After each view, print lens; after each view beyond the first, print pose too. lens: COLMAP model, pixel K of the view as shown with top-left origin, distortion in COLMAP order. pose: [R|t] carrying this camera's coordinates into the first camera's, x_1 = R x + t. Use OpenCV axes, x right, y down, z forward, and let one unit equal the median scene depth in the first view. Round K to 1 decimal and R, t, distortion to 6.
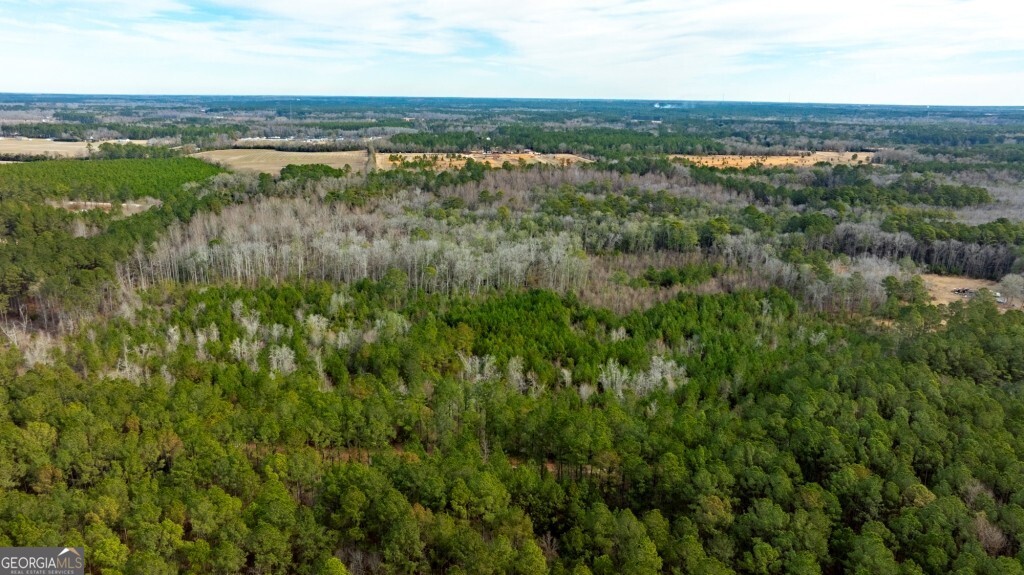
lens RADIAL K [[741.3, 0, 512.0], [0, 741.3, 287.5], [0, 0, 1]] dist [-0.013409, 0.006729]
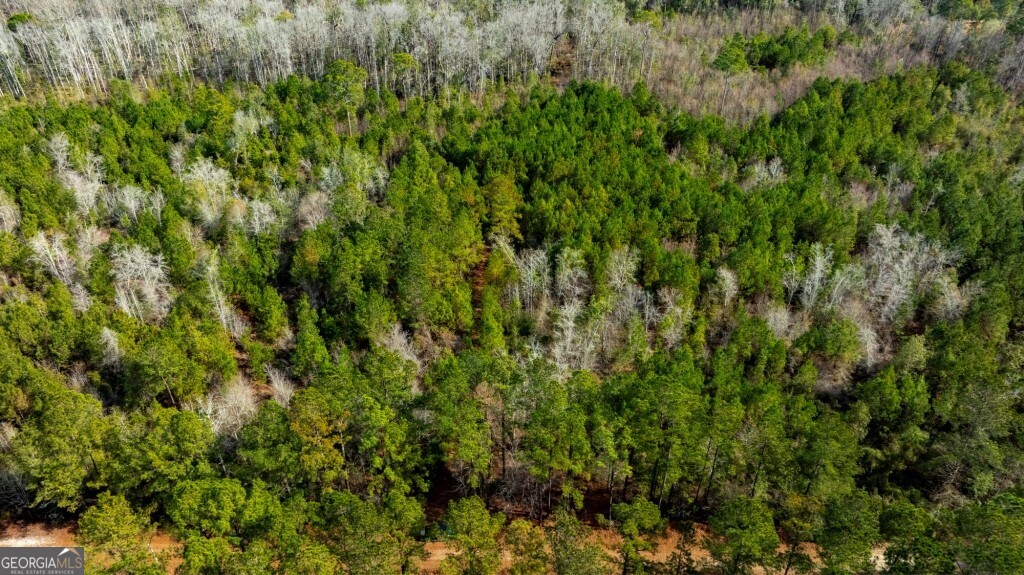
lens RADIAL K [[741.3, 0, 512.0], [0, 741.3, 287.5], [0, 0, 1]] dist [-0.013409, 0.006729]
pose [[0.995831, -0.064047, 0.064959, -0.077899], [0.041504, 0.952219, 0.302582, -0.025552], [-0.081234, -0.298625, 0.950907, 0.409035]]
